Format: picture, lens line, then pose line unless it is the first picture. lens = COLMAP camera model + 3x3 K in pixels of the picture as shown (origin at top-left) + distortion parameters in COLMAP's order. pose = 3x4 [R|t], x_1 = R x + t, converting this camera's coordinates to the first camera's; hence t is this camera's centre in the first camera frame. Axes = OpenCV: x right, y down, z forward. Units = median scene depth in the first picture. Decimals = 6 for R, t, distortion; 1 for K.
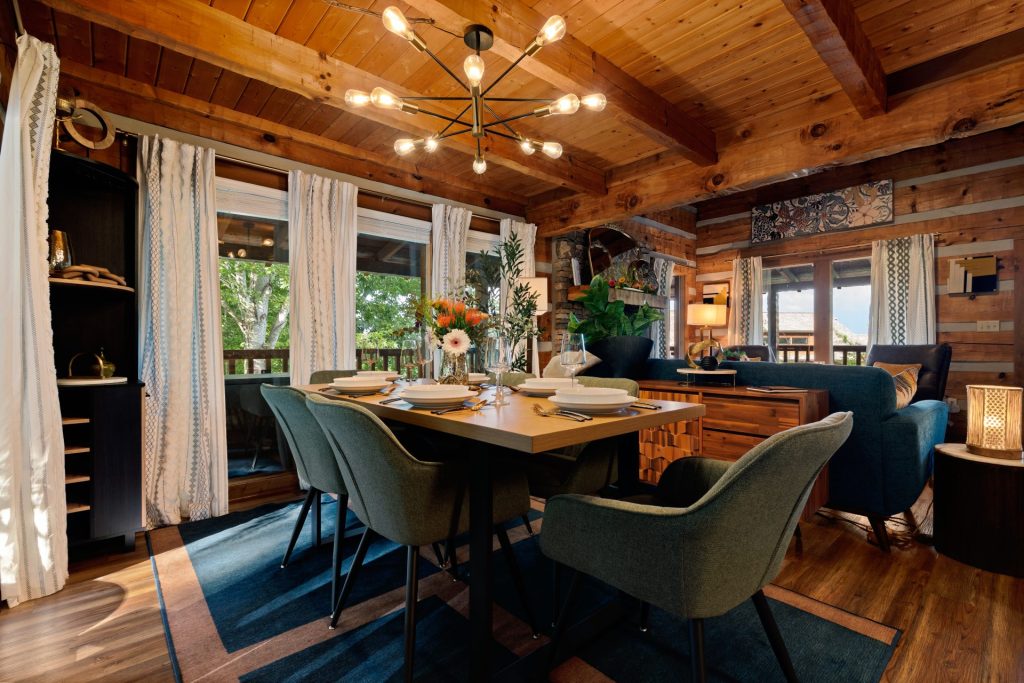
lens RADIAL K [[457.6, 0, 508.1], [0, 457.6, 344.4], [0, 0, 1]] dist [0.000718, -0.000646]
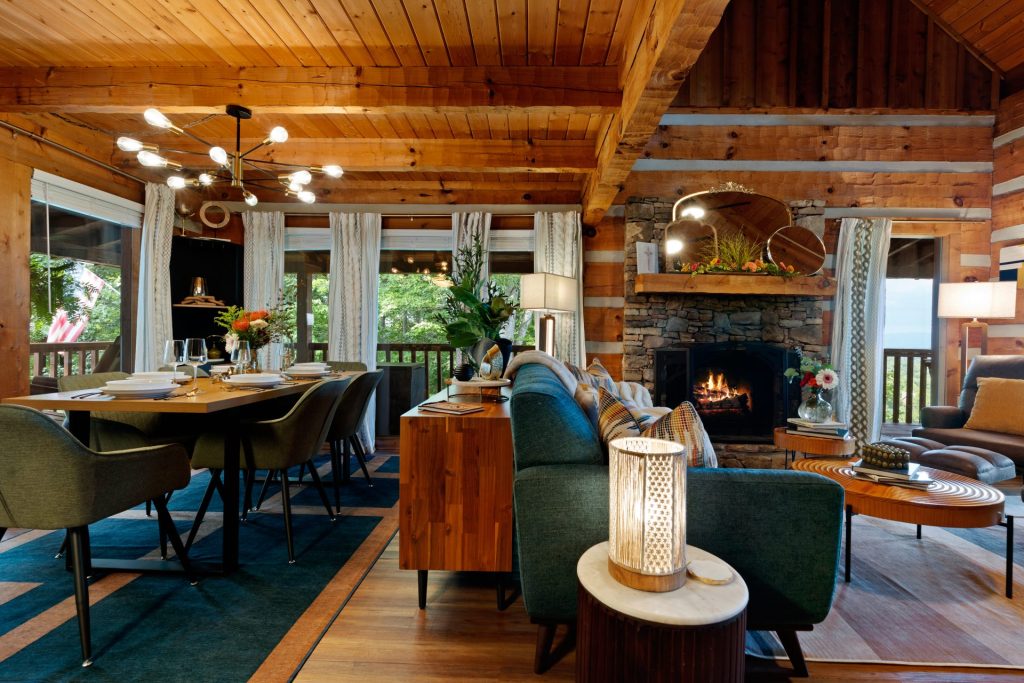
lens RADIAL K [[463.0, 0, 510.7], [0, 463.0, 341.2], [0, 0, 1]] dist [-0.004679, 0.000568]
pose [[0.726538, 0.016912, -0.686918, 0.774384], [-0.015341, 0.999847, 0.008392, -0.017424], [0.686955, 0.004441, 0.726686, 0.334807]]
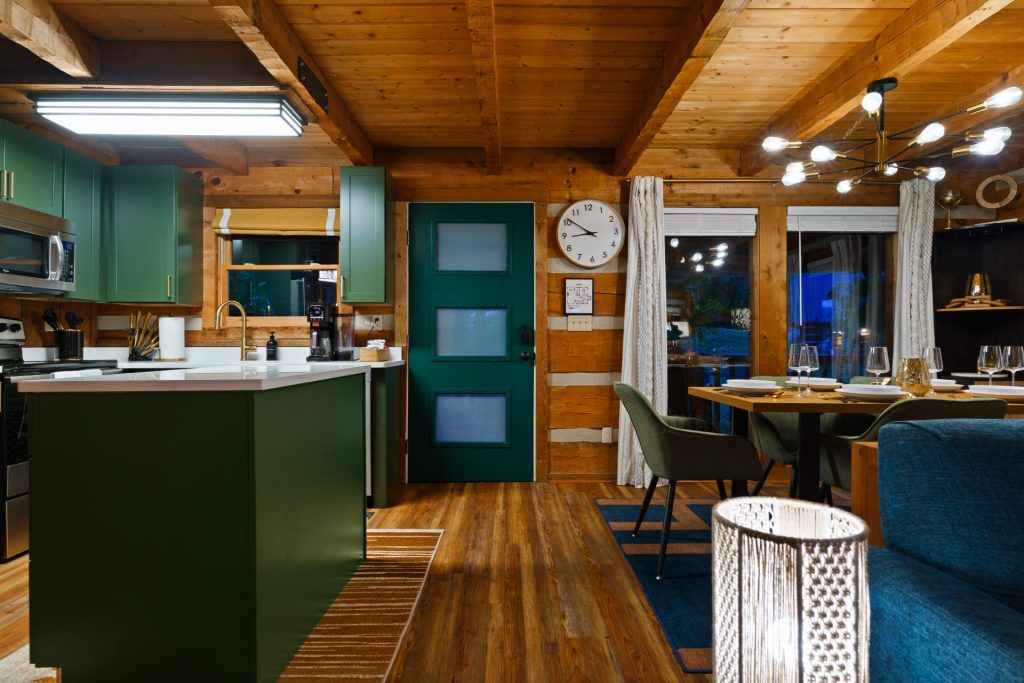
lens RADIAL K [[513.3, 0, 513.2], [0, 513.3, 341.9], [0, 0, 1]] dist [-0.021024, -0.001057]
pose [[-0.659374, -0.001468, -0.751814, 0.807012], [-0.008666, 0.999947, 0.005647, -0.014082], [0.751766, 0.010239, -0.659351, 0.616627]]
